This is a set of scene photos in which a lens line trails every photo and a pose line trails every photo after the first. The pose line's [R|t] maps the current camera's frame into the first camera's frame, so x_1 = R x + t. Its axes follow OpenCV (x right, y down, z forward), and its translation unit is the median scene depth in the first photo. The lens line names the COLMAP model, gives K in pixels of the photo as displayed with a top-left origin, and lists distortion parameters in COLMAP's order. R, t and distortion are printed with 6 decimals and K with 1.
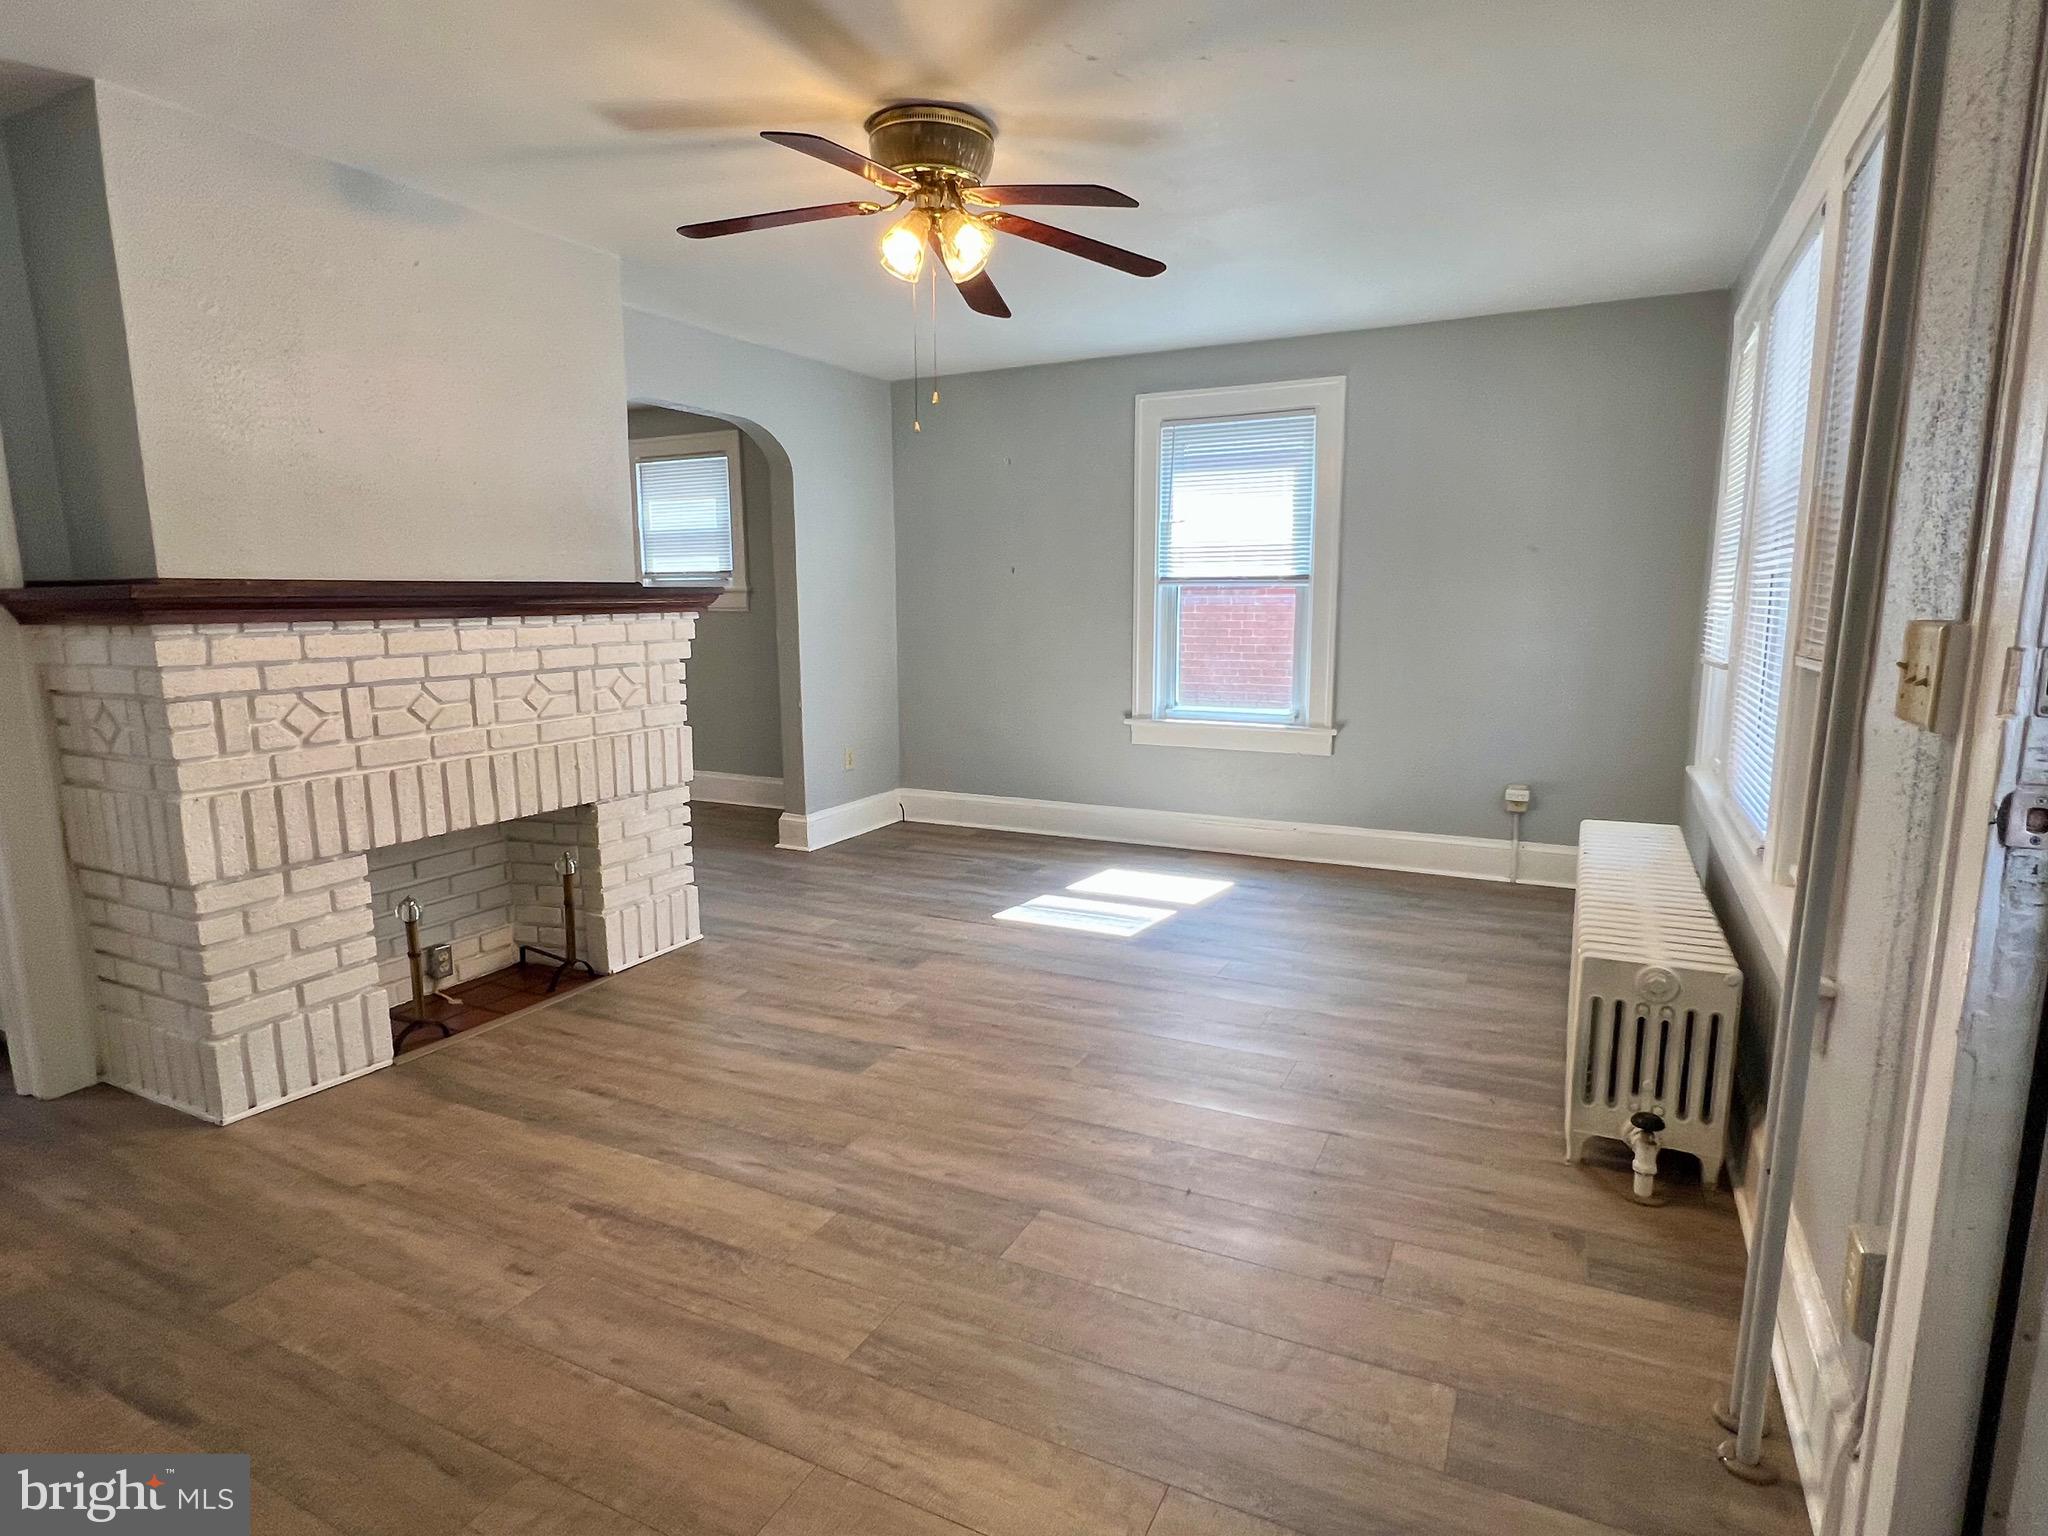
lens RADIAL K [[1133.8, 0, 1025.0], [0, 1133.8, 778.2], [0, 0, 1]] dist [-0.003364, -0.000755]
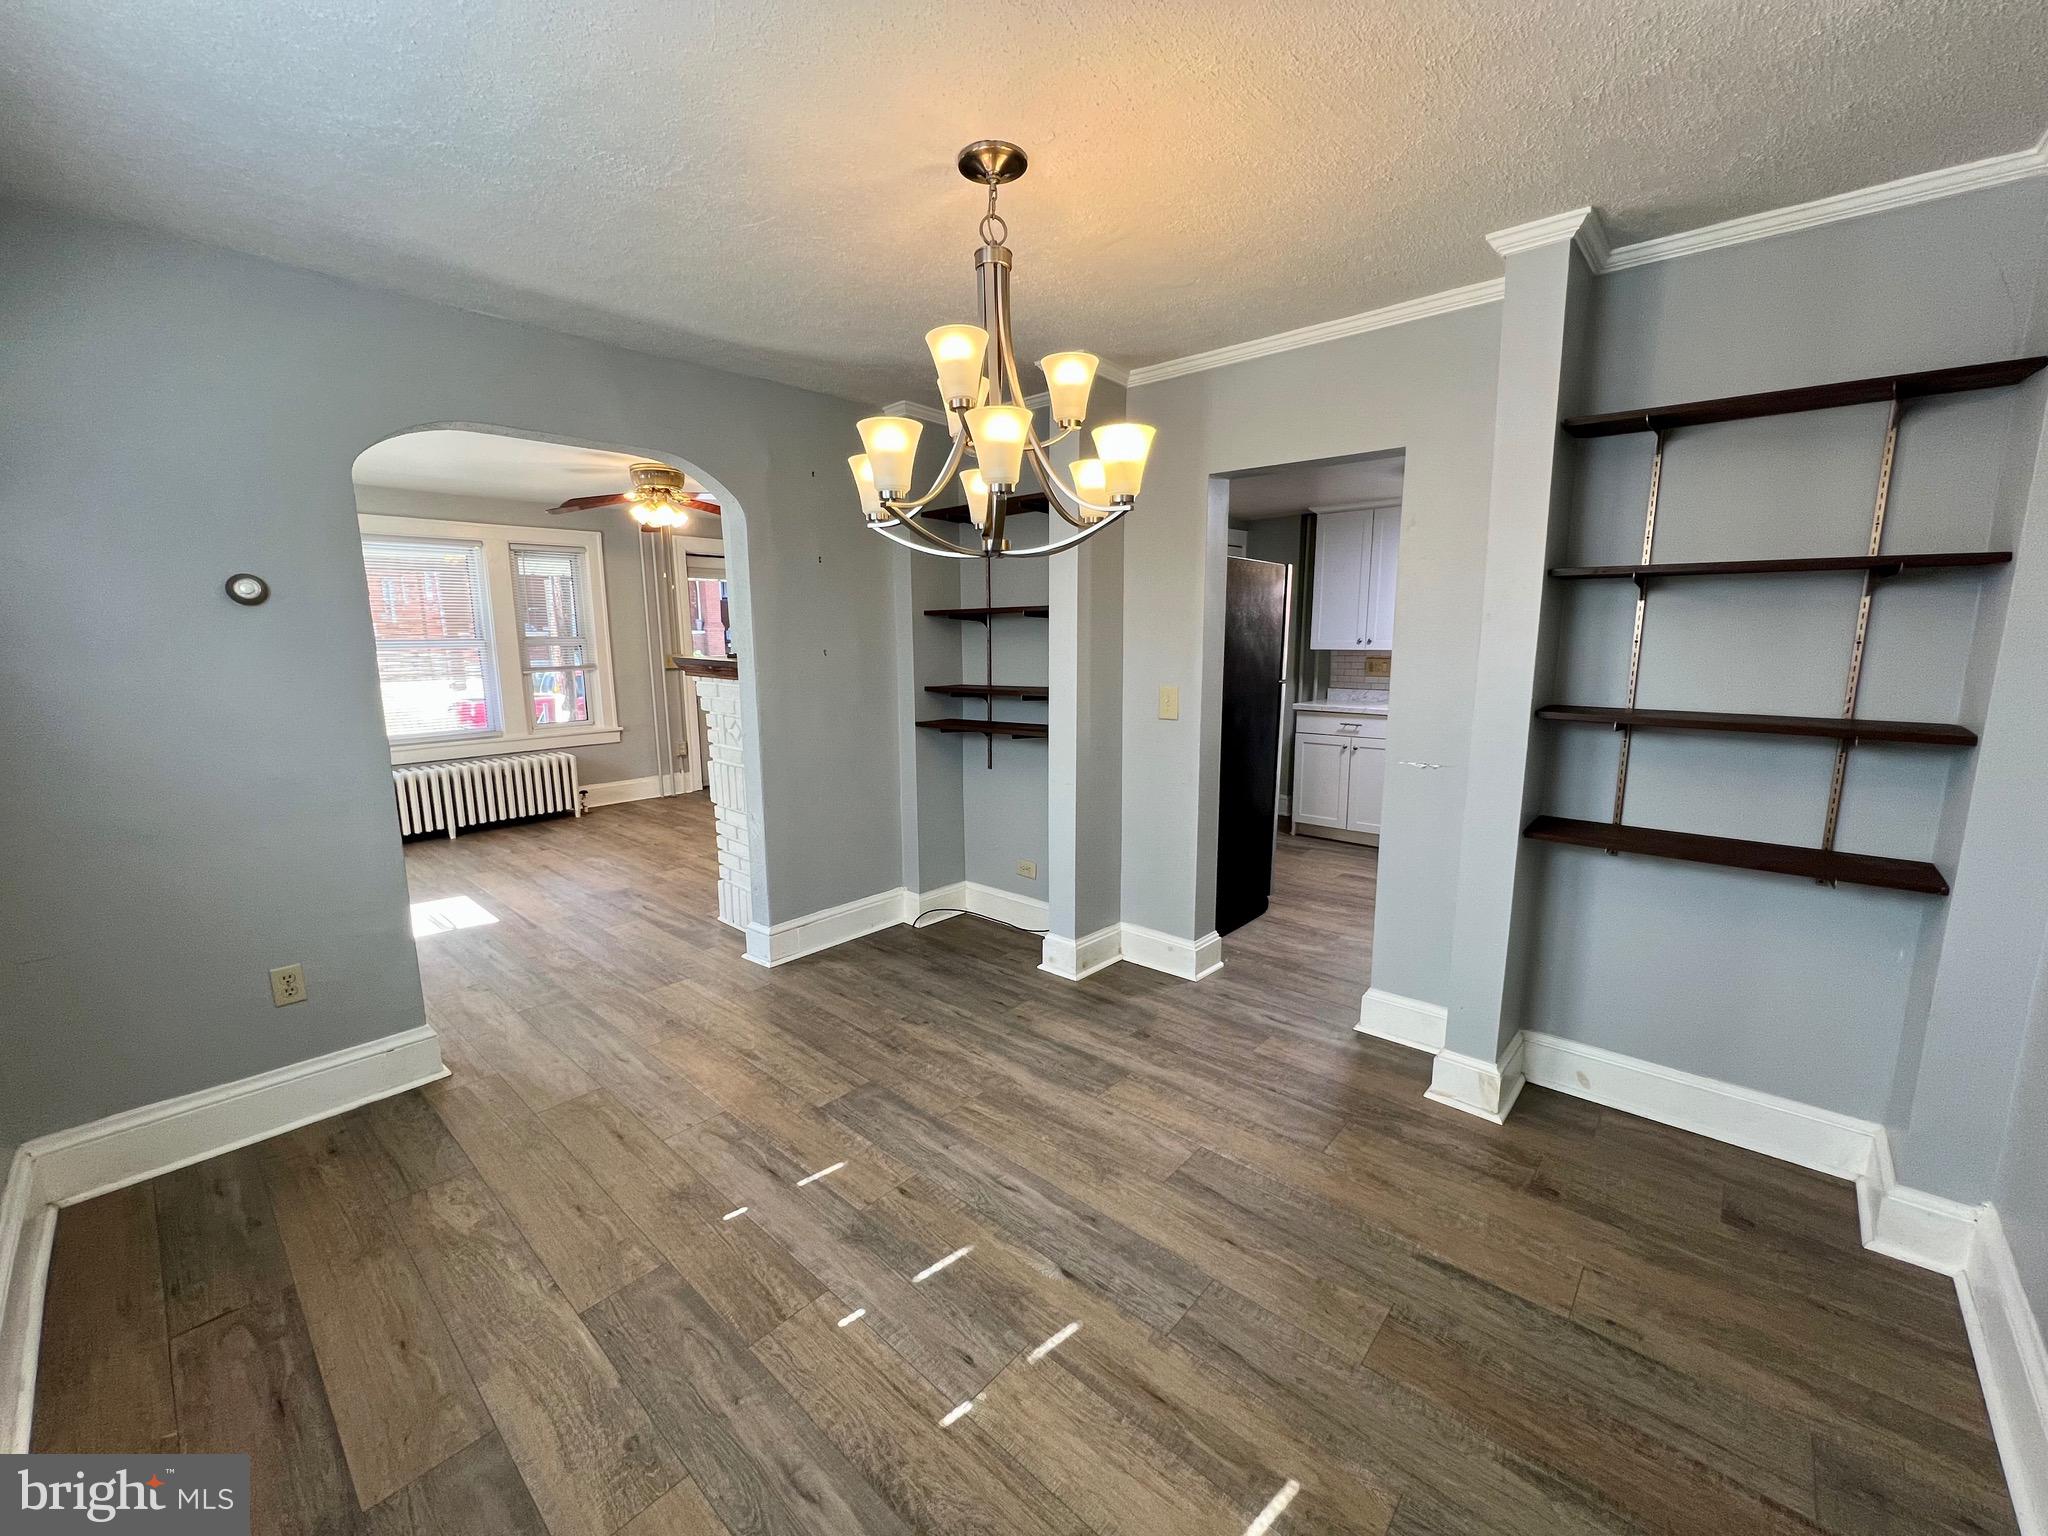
lens RADIAL K [[827.0, 0, 1025.5], [0, 827.0, 753.9], [0, 0, 1]] dist [-0.001936, -0.000098]
pose [[-0.963525, -0.026106, 0.266342, -0.279167], [0.060565, 0.948137, 0.312037, -0.100909], [-0.260675, 0.316787, -0.911973, 0.549106]]
